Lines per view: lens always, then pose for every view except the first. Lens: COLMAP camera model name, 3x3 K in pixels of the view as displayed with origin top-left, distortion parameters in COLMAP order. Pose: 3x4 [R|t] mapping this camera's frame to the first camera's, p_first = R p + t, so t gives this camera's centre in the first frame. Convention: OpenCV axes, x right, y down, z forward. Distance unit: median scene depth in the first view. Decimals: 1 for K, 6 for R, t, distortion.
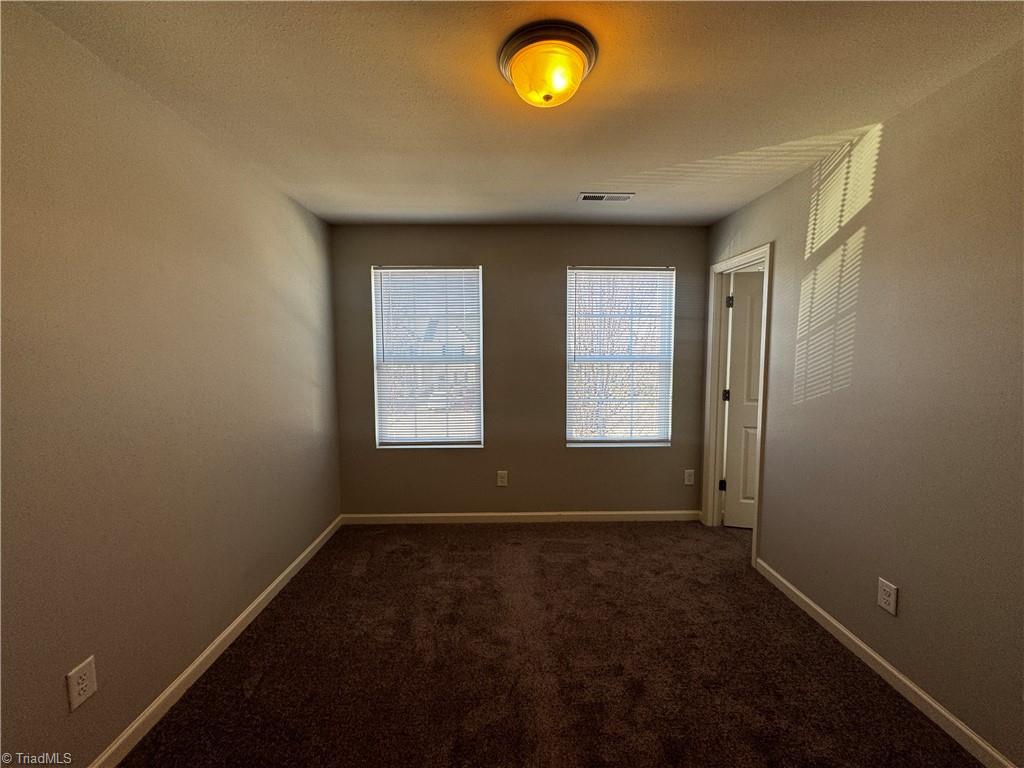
lens RADIAL K [[408.3, 0, 512.0], [0, 408.3, 384.0], [0, 0, 1]] dist [-0.001547, -0.000415]
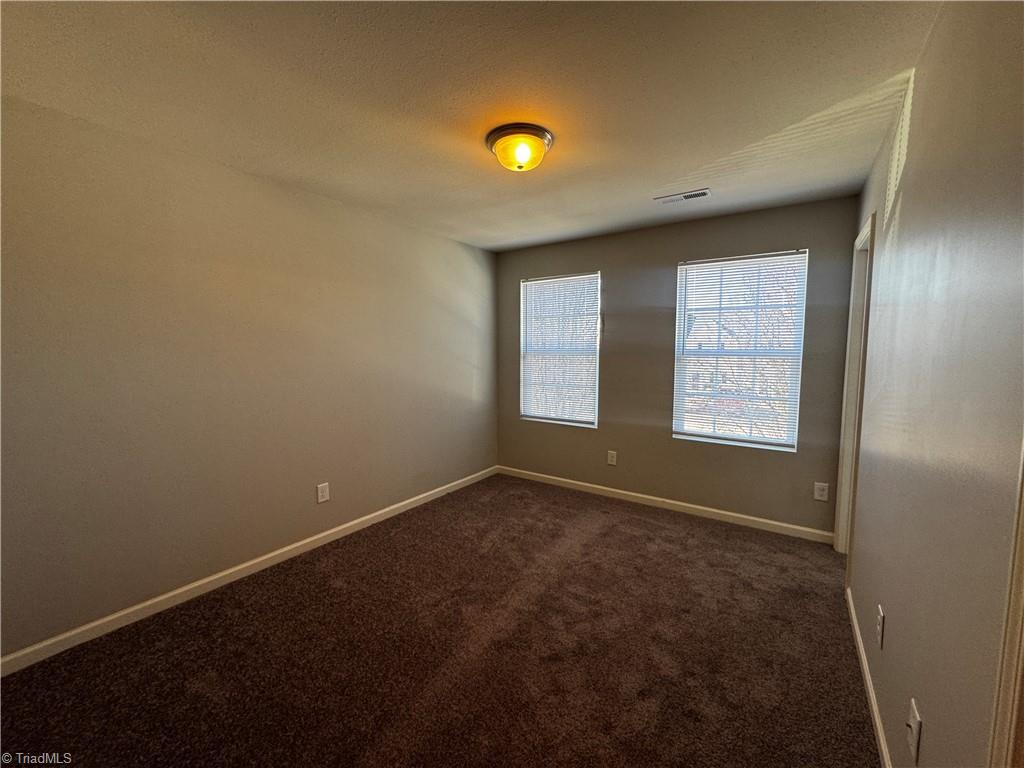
lens RADIAL K [[408.3, 0, 512.0], [0, 408.3, 384.0], [0, 0, 1]] dist [-0.001547, -0.000415]
pose [[0.811702, 0.054589, -0.581516, 0.429922], [-0.051470, 0.998435, 0.021883, 0.018844], [0.581800, 0.012168, 0.813241, -0.087020]]
